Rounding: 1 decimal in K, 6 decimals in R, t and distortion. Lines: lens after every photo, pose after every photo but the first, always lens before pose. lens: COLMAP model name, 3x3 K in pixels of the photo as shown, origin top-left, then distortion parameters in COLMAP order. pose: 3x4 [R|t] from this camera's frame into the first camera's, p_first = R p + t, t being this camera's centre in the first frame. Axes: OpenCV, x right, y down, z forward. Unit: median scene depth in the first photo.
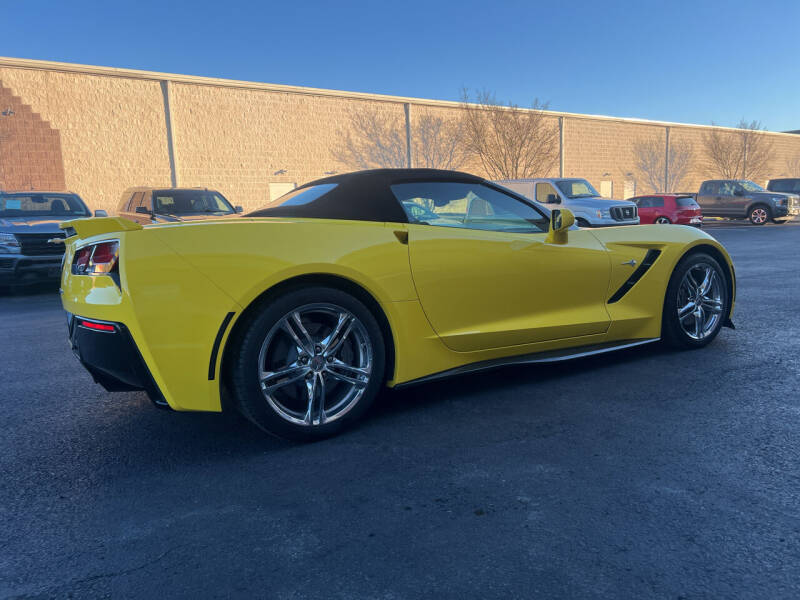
lens RADIAL K [[601.6, 0, 393.5], [0, 601.6, 299.1], [0, 0, 1]] dist [0.047628, -0.054293]
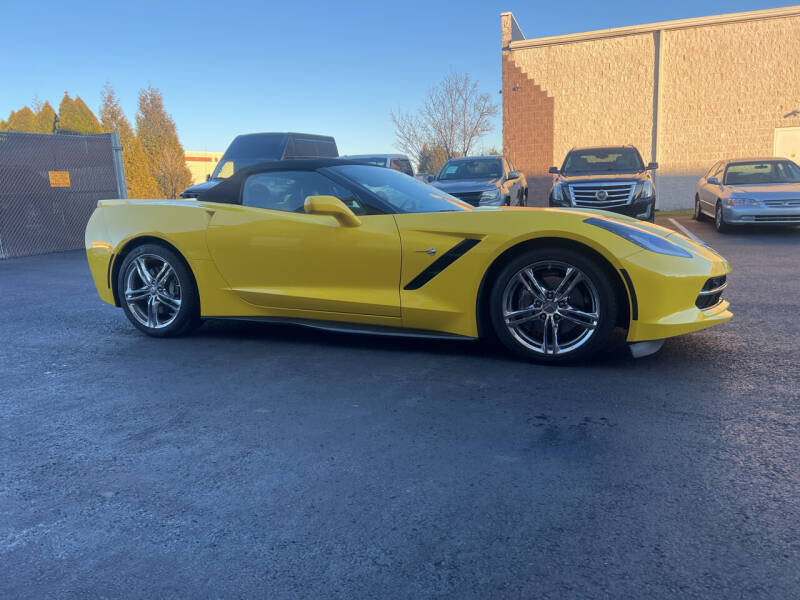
lens RADIAL K [[601.6, 0, 393.5], [0, 601.6, 299.1], [0, 0, 1]] dist [0.047628, -0.054293]
pose [[0.571972, 0.156791, -0.805149, 0.538162], [-0.088969, 0.987629, 0.129123, -0.048772], [0.815434, -0.002221, 0.578846, 0.193444]]
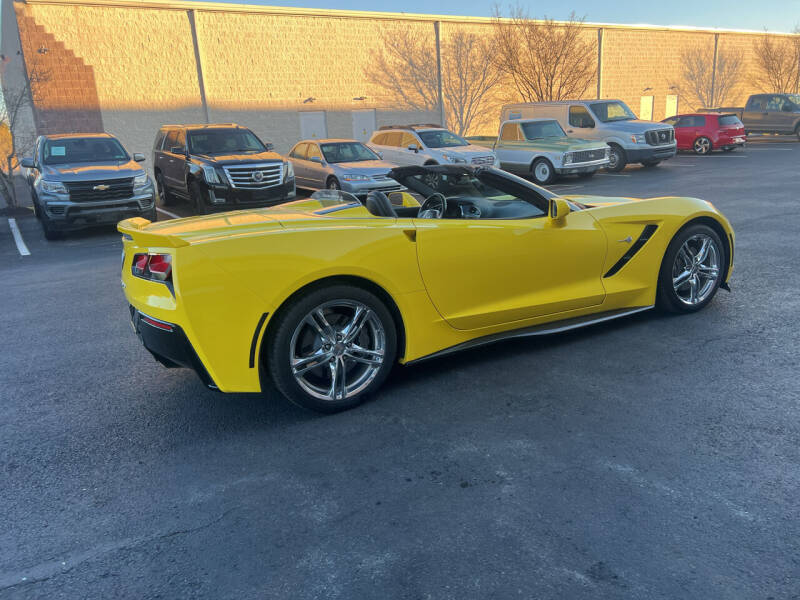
lens RADIAL K [[600.6, 0, 391.9], [0, 600.6, 295.0], [0, 0, 1]] dist [0.052065, -0.061443]
pose [[0.998192, -0.005398, -0.059867, 0.016971], [0.013182, 0.991374, 0.130399, -0.051905], [0.058647, -0.130952, 0.989652, -0.052072]]
